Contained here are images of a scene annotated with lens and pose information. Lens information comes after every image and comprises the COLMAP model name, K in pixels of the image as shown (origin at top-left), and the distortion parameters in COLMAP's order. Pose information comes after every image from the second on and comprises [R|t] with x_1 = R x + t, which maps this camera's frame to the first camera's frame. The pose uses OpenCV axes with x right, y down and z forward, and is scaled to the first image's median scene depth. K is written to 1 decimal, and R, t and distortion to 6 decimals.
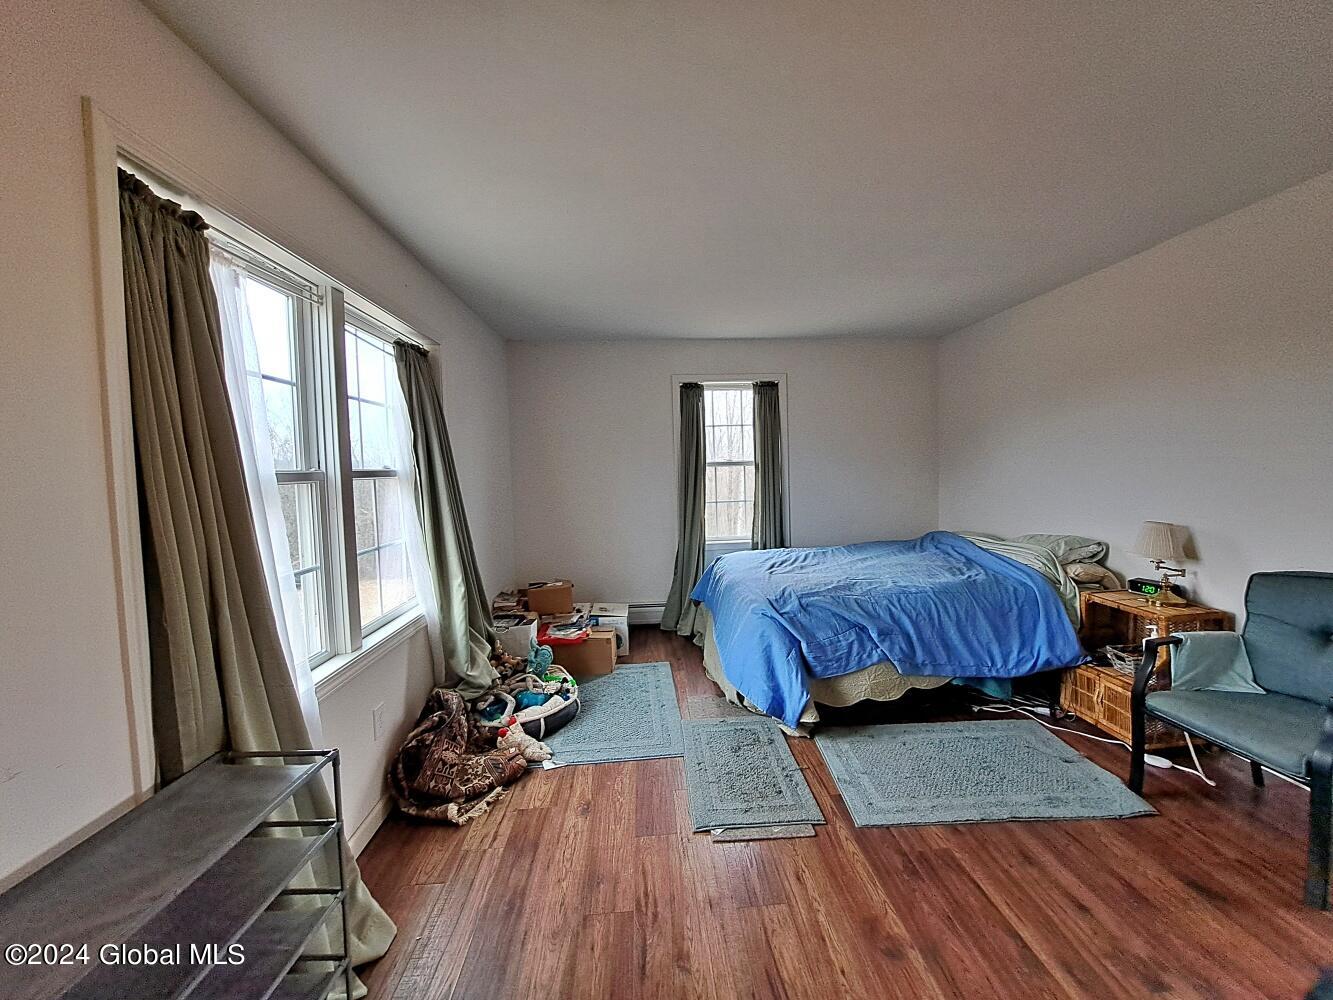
lens RADIAL K [[525.9, 0, 677.4], [0, 525.9, 502.3], [0, 0, 1]] dist [-0.019293, -0.000175]
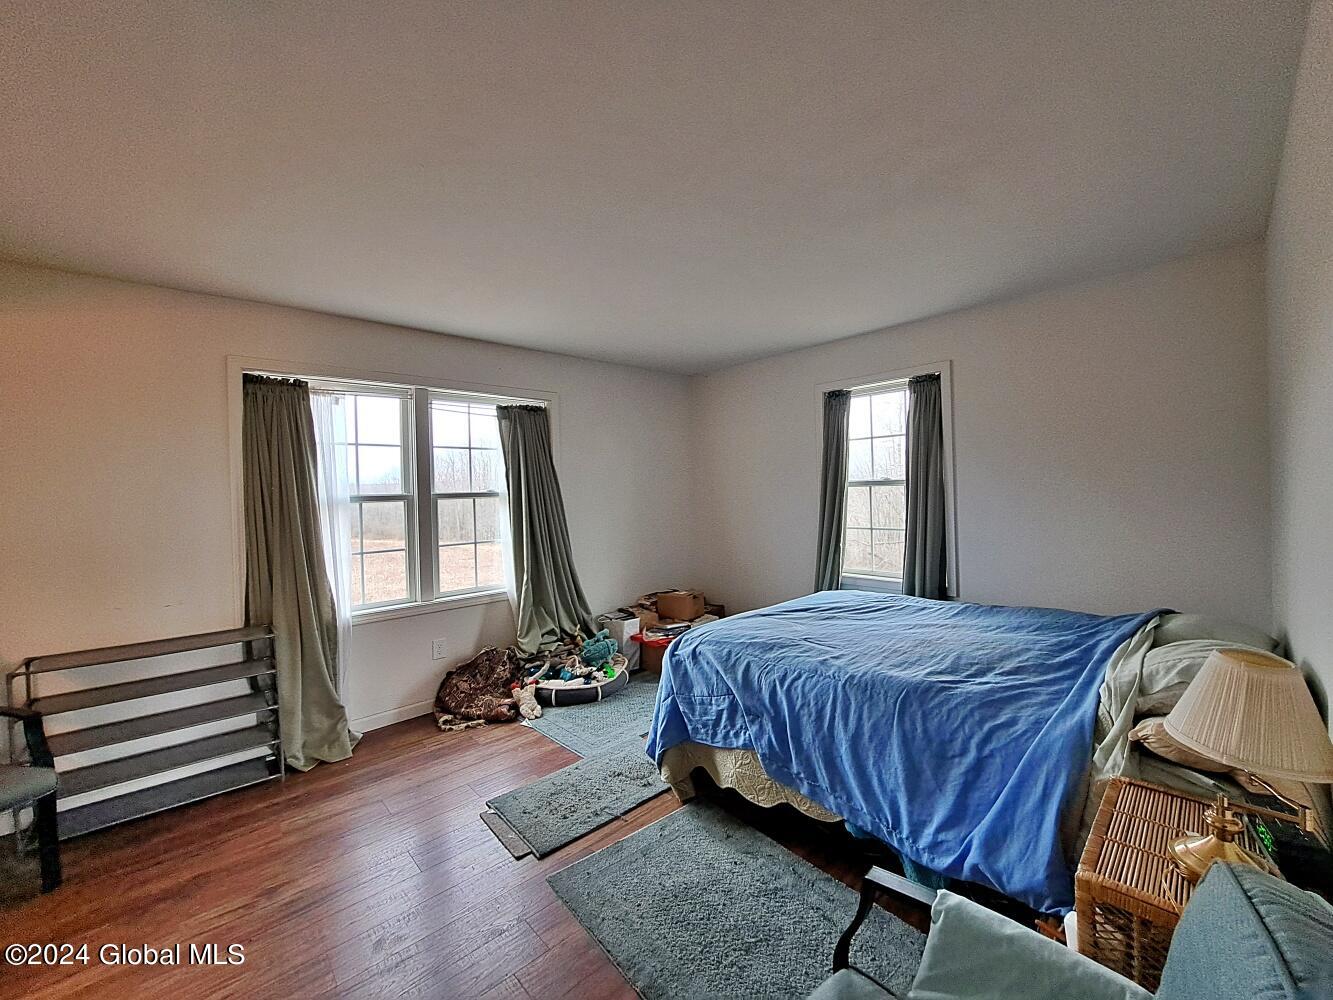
lens RADIAL K [[525.9, 0, 680.9], [0, 525.9, 503.3], [0, 0, 1]] dist [-0.019293, -0.000175]
pose [[0.640982, 0.031259, -0.766919, 0.897251], [-0.042503, 0.999083, 0.005199, -0.055719], [0.766378, 0.029264, 0.641723, 0.413714]]
